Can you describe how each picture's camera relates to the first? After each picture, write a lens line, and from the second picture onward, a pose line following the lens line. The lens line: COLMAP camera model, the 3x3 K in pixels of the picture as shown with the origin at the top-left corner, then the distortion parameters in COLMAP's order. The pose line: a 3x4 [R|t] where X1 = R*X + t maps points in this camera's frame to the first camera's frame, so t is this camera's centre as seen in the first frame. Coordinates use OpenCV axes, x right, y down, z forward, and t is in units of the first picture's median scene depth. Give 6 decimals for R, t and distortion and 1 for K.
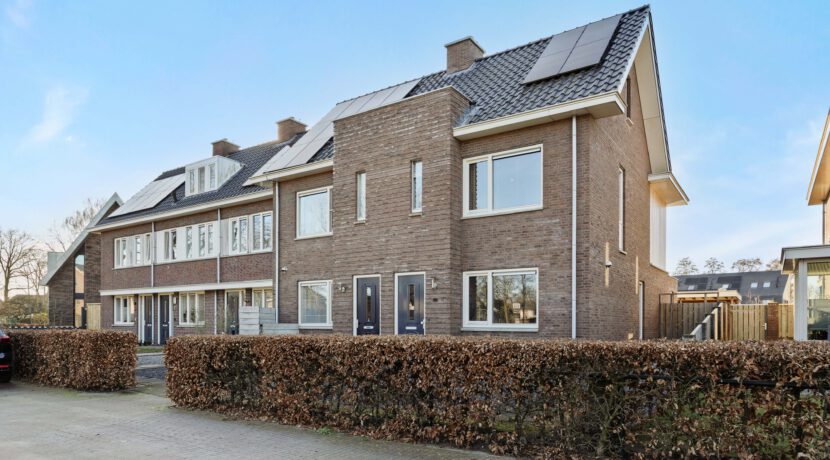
lens RADIAL K [[535.4, 0, 445.5], [0, 535.4, 326.4], [0, 0, 1]] dist [-0.005990, -0.002007]
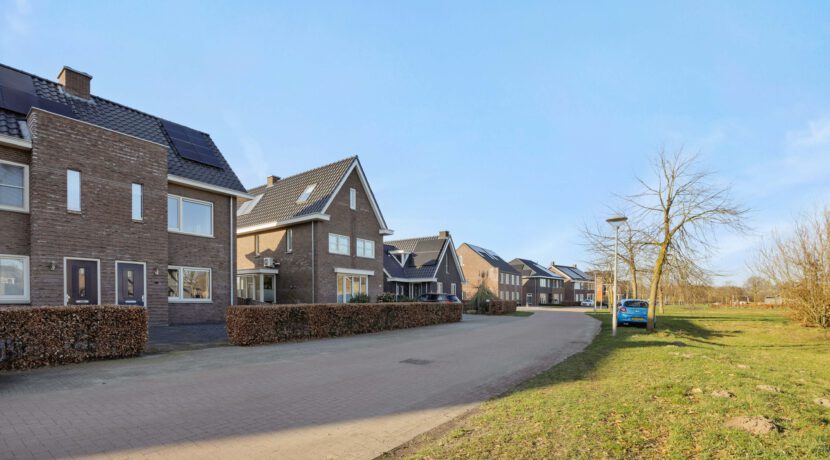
lens RADIAL K [[397.5, 0, 379.8], [0, 397.5, 303.7], [0, 0, 1]] dist [-0.013352, 0.000668]
pose [[0.061722, -0.013404, 0.998003, -0.982272], [0.003074, 0.999908, 0.013239, -0.003167], [-0.998089, 0.002251, 0.061758, 0.273260]]
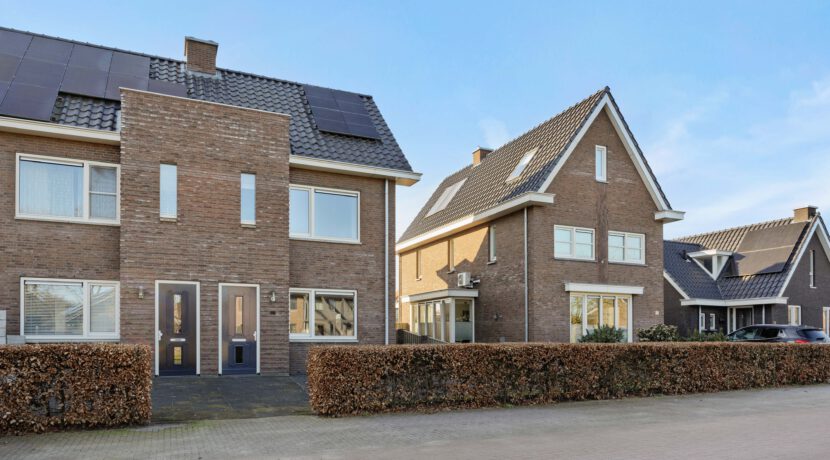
lens RADIAL K [[570.9, 0, 399.3], [0, 570.9, 335.7], [0, 0, 1]] dist [-0.009280, 0.004887]
pose [[0.520905, 0.001618, 0.853613, -0.755955], [0.004714, 0.999978, -0.004772, 0.001341], [-0.853601, 0.006509, 0.520886, 0.188957]]
